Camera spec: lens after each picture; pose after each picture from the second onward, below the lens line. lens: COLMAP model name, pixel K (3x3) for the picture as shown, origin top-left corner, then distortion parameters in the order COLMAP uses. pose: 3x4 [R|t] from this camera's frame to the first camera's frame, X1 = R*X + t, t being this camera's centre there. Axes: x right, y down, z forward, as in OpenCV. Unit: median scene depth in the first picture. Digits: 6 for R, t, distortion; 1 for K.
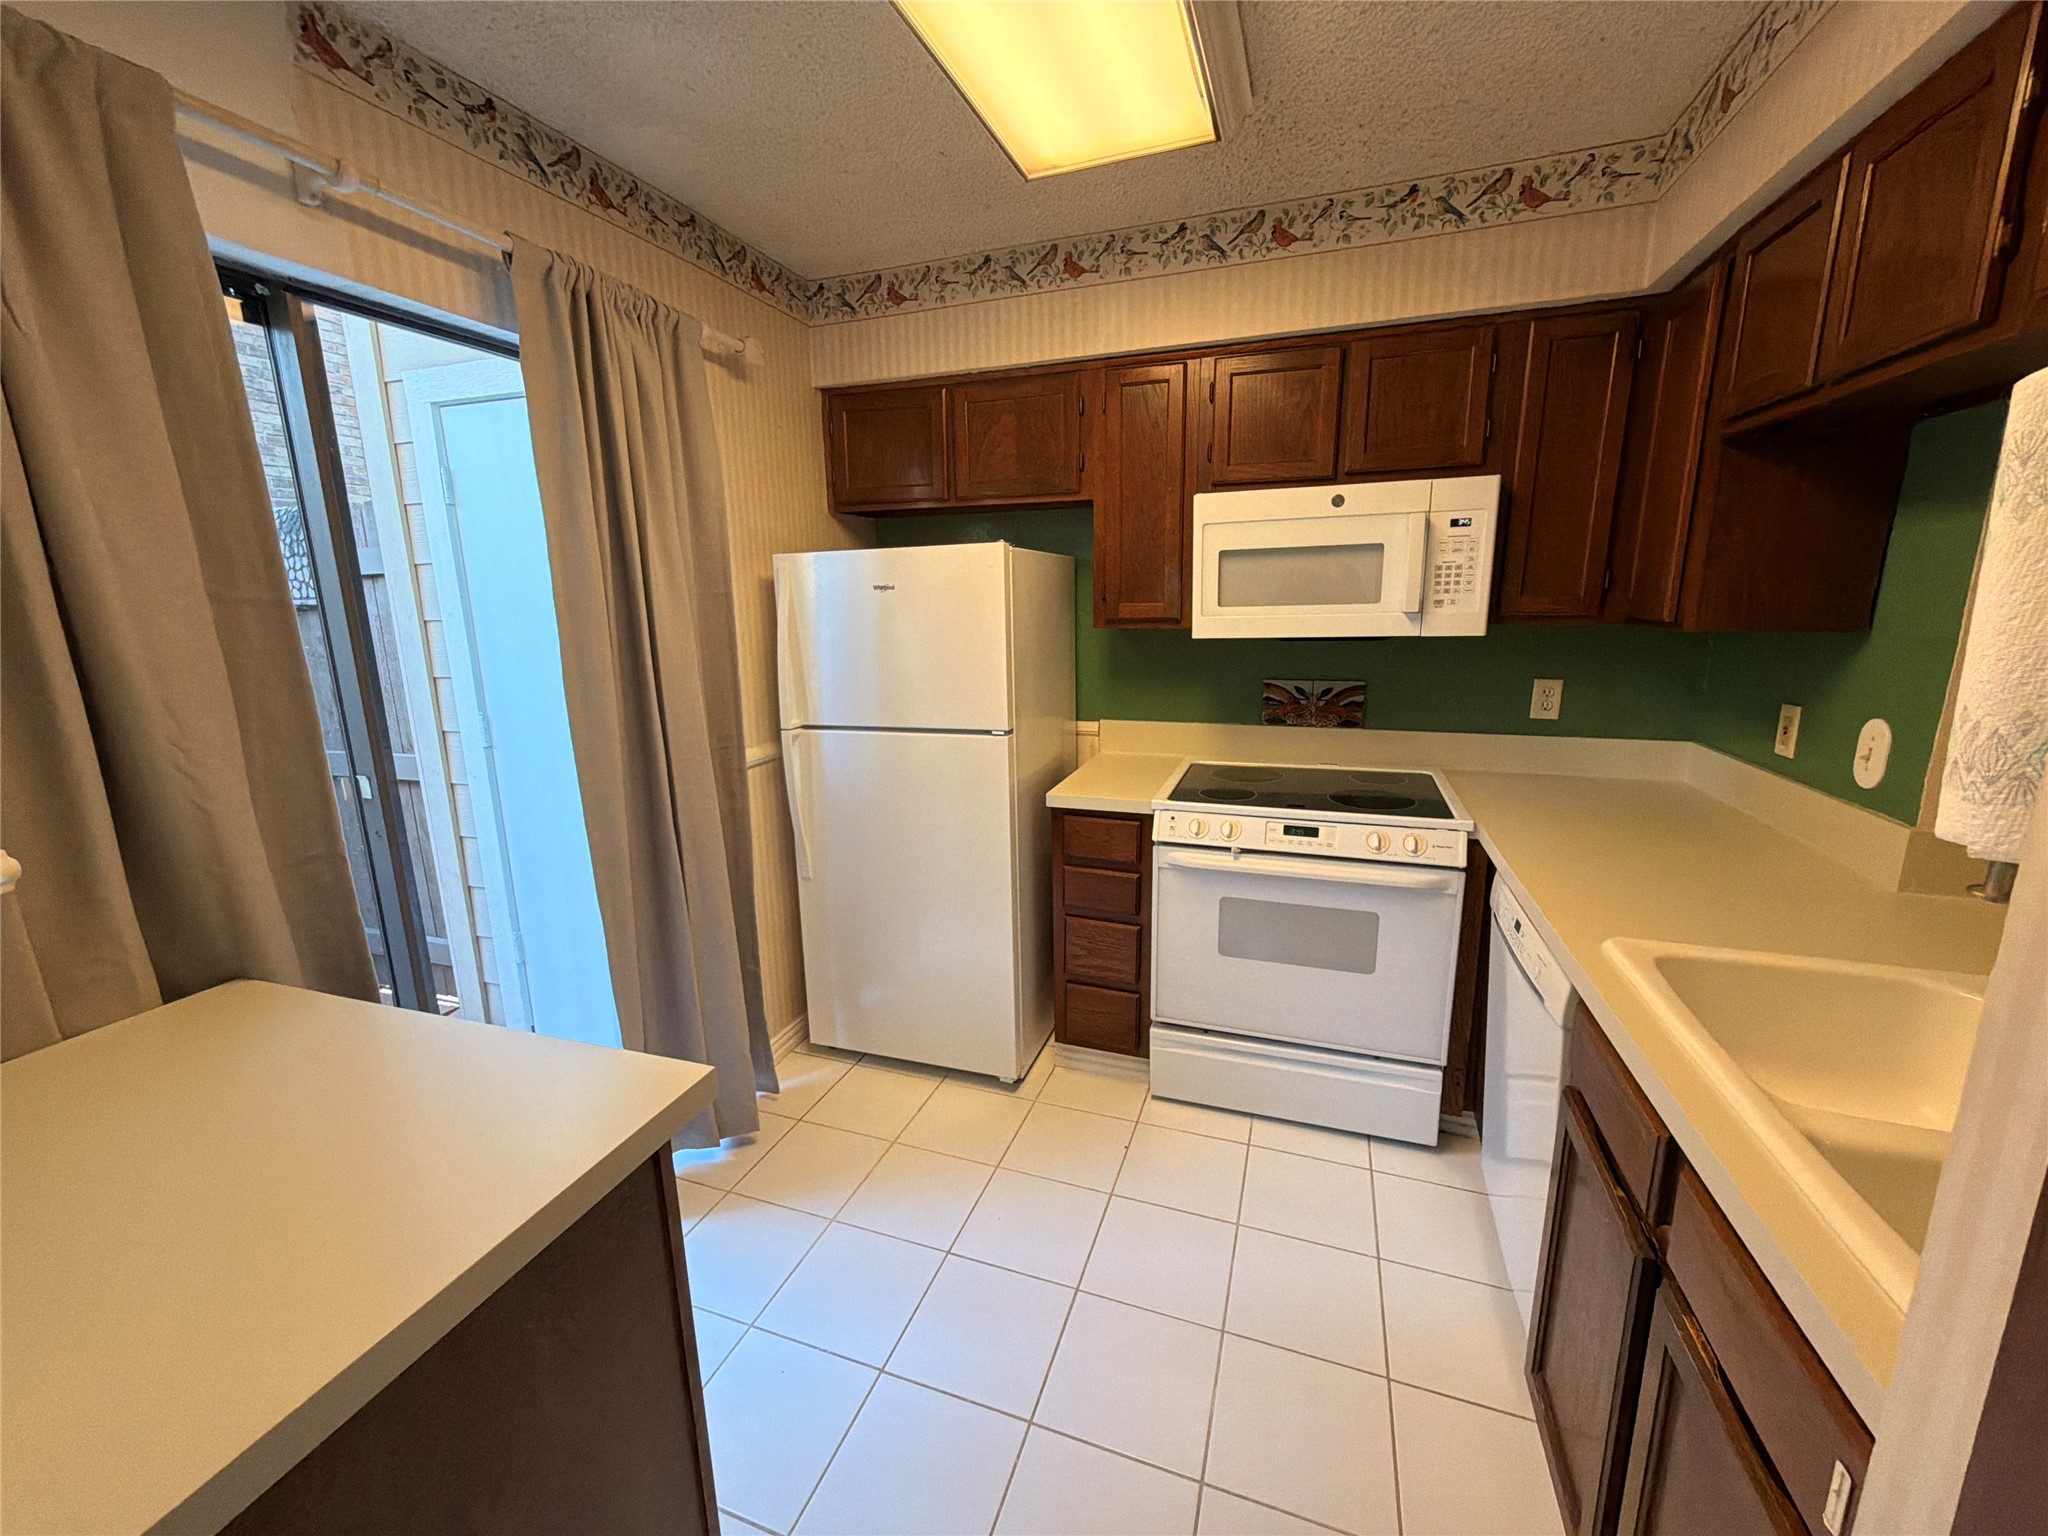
lens RADIAL K [[793.5, 0, 1024.0], [0, 793.5, 768.0], [0, 0, 1]] dist [-0.010913, -0.000075]
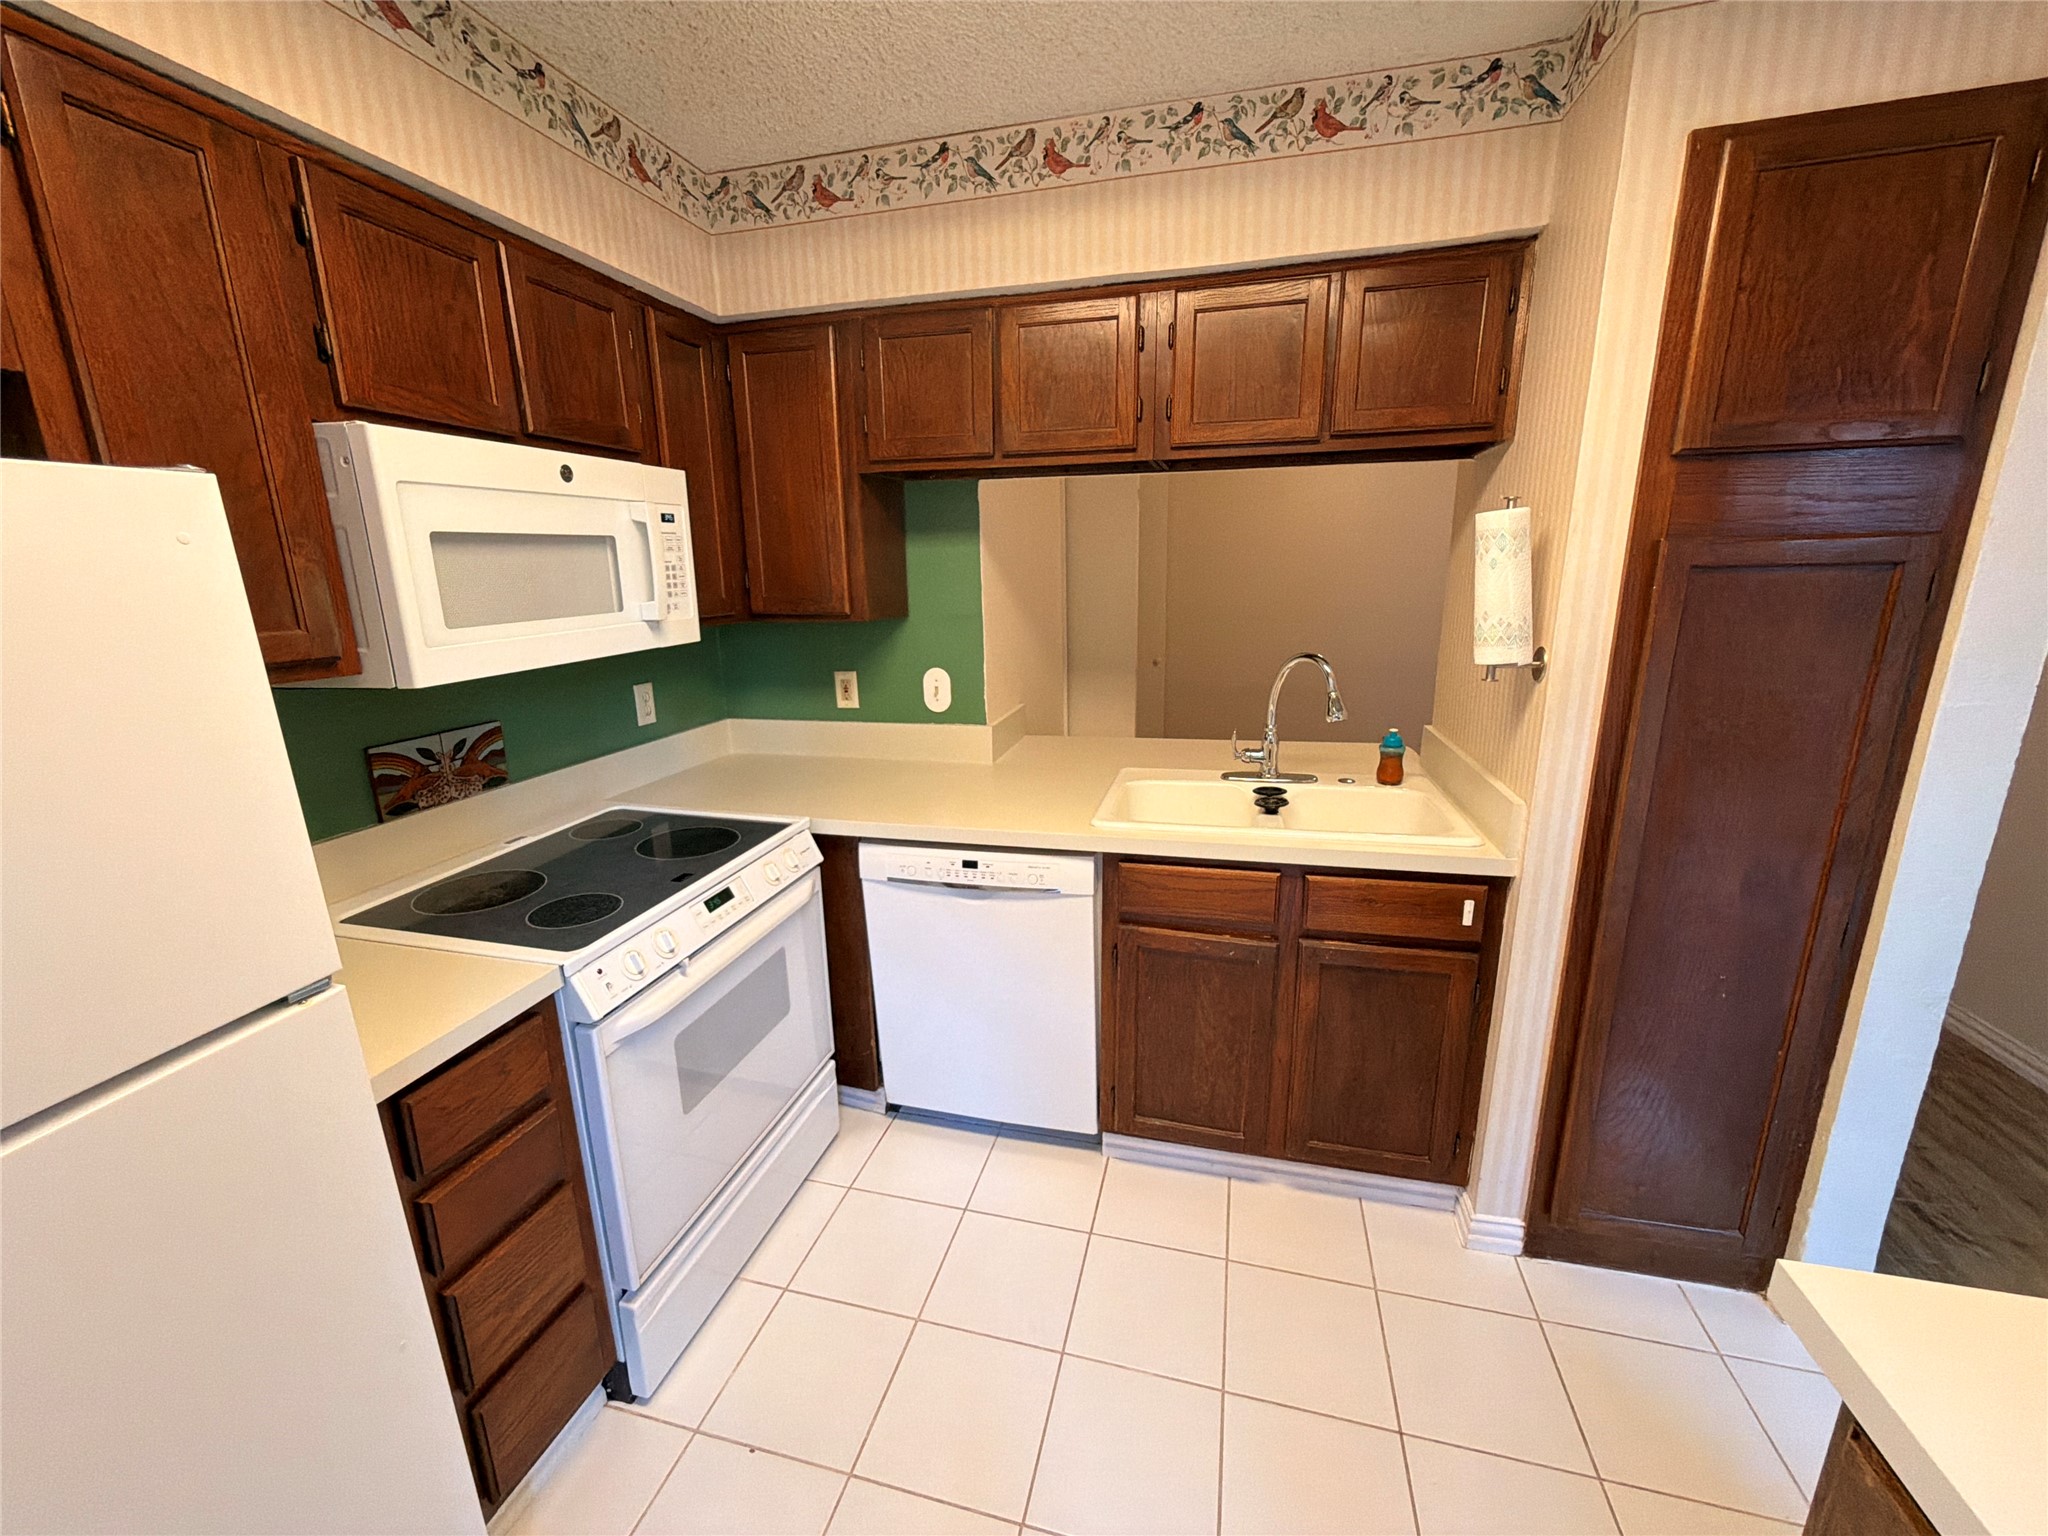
lens RADIAL K [[820.8, 0, 1015.6], [0, 820.8, 771.4], [0, 0, 1]] dist [-0.002246, -0.000238]
pose [[-0.085194, -0.222081, 0.971299, -0.426457], [0.231048, 0.943867, 0.236075, -0.159775], [-0.969205, 0.244529, -0.029101, 0.680110]]
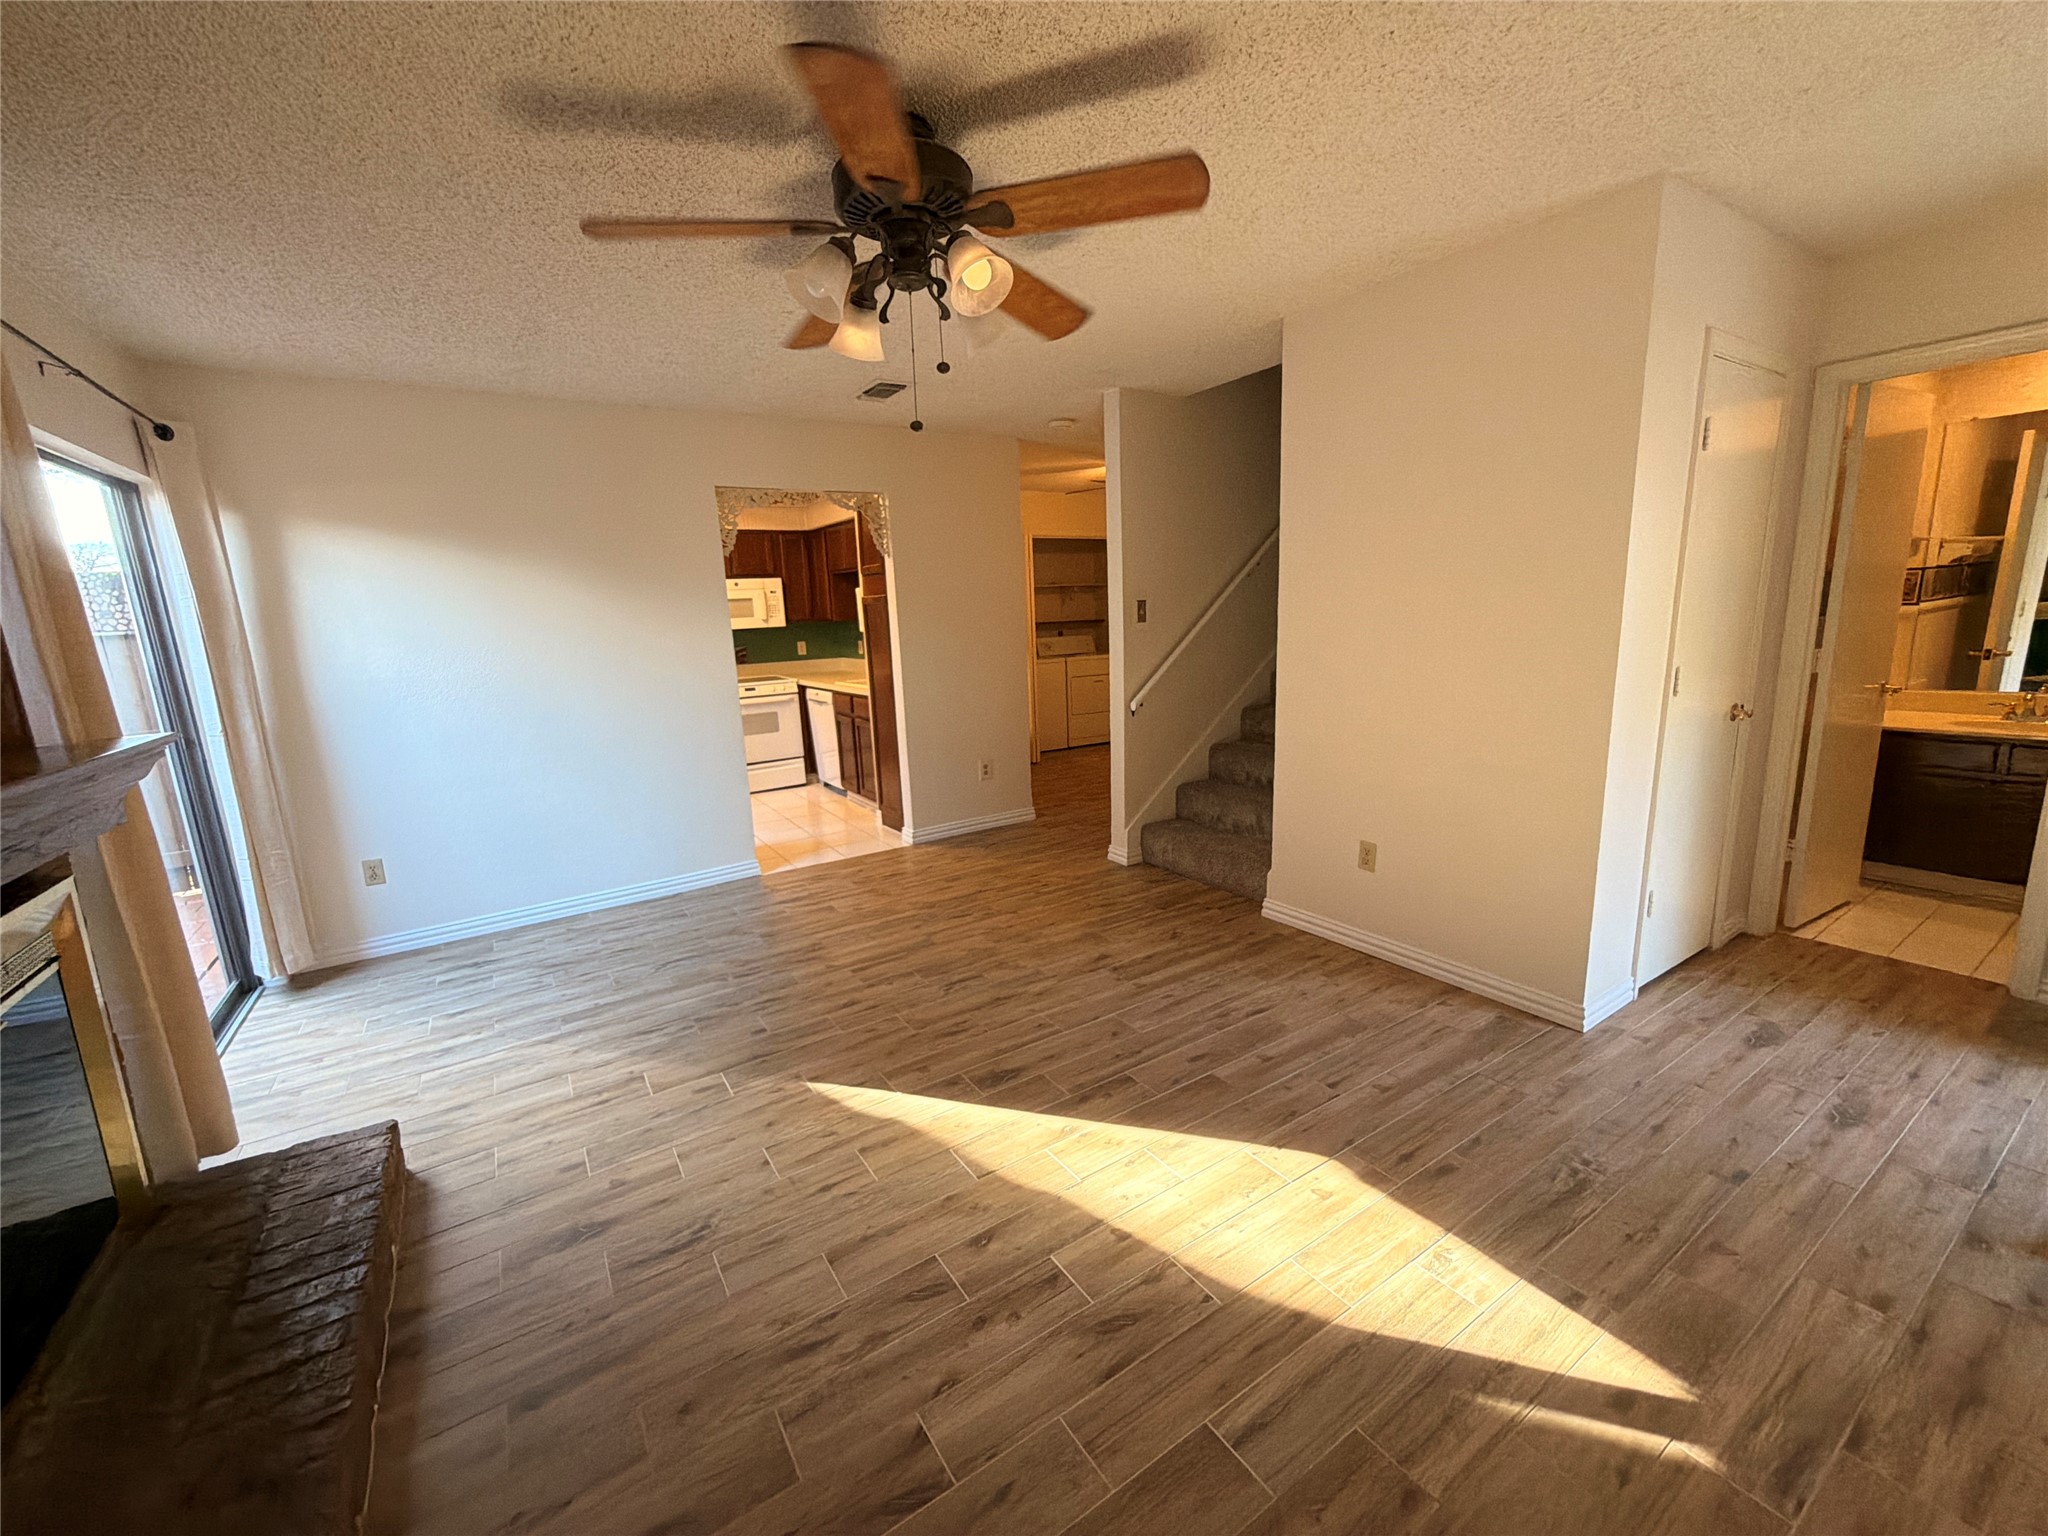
lens RADIAL K [[820.8, 0, 1015.6], [0, 820.8, 771.4], [0, 0, 1]] dist [-0.002246, -0.000238]
pose [[0.614523, -0.163246, 0.771824, -1.501257], [0.196657, 0.979170, 0.050524, 0.423743], [-0.763995, 0.120737, 0.633826, -1.749556]]
